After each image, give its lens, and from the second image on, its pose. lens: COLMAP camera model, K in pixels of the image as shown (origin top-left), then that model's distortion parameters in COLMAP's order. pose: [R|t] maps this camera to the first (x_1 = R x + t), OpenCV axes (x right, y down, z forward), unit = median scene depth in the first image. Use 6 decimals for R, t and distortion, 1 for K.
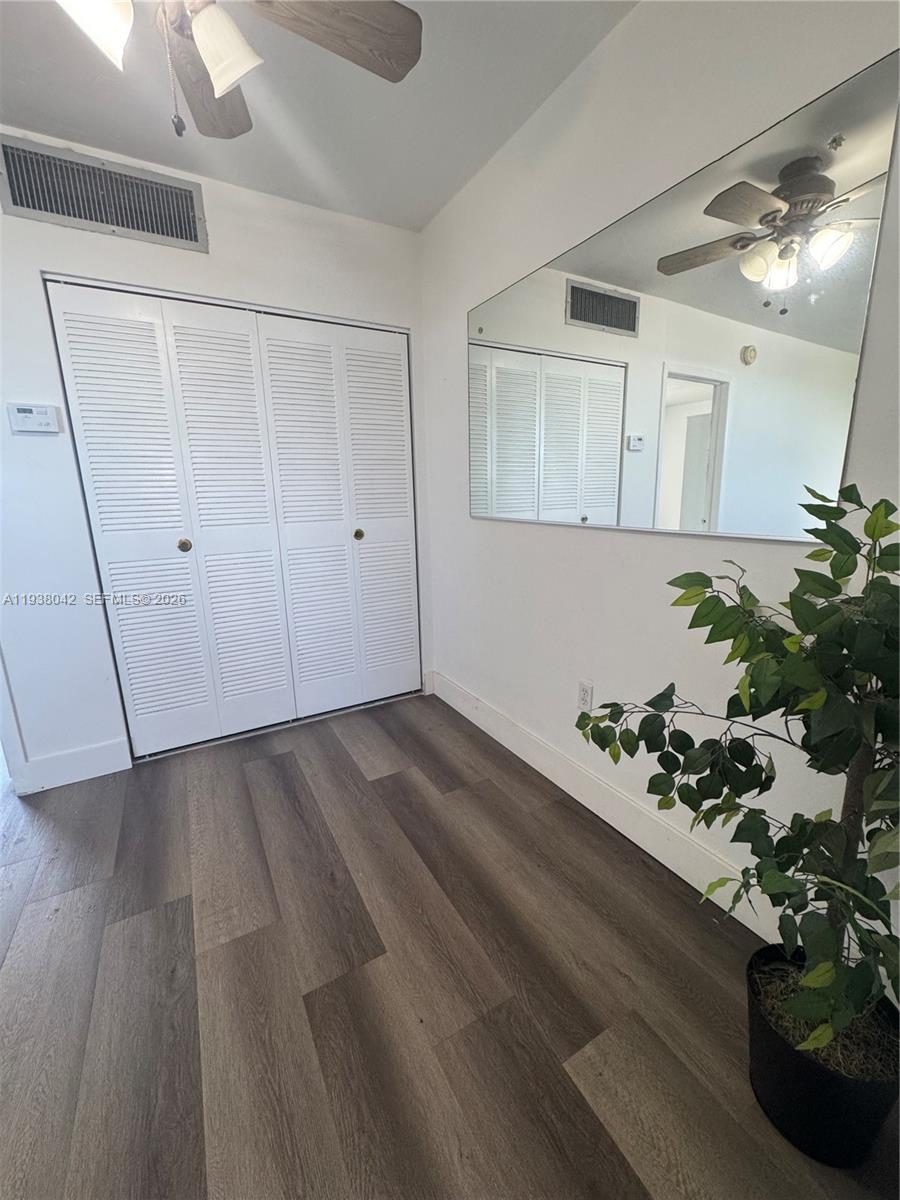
lens RADIAL K [[480.1, 0, 447.9], [0, 480.1, 597.7], [0, 0, 1]] dist [0.000655, 0.000203]
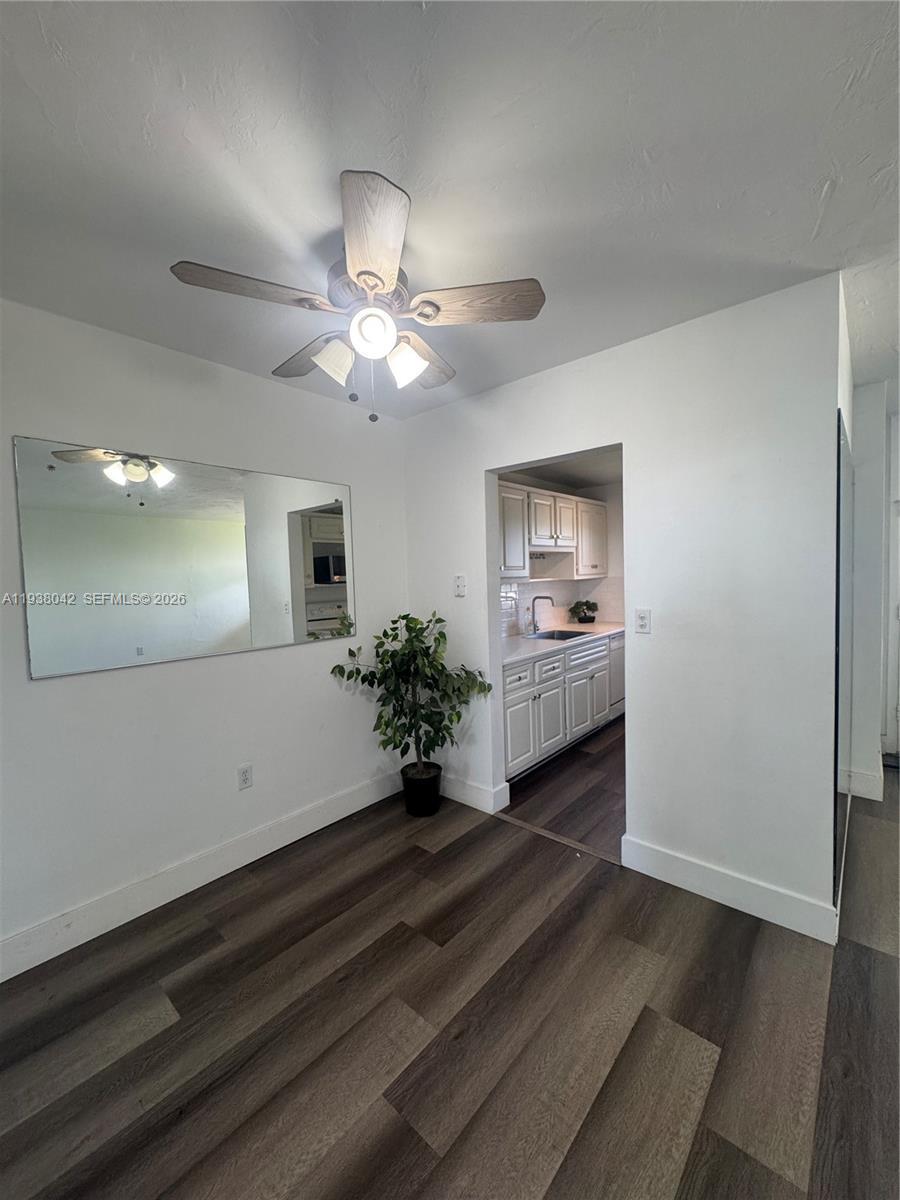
lens RADIAL K [[480.1, 0, 451.1], [0, 480.1, 601.4], [0, 0, 1]] dist [0.000655, 0.000203]
pose [[-0.328344, -0.013155, 0.944466, -1.569379], [0.245706, 0.964291, 0.098851, -0.348236], [-0.912041, 0.264518, -0.313387, 1.036780]]
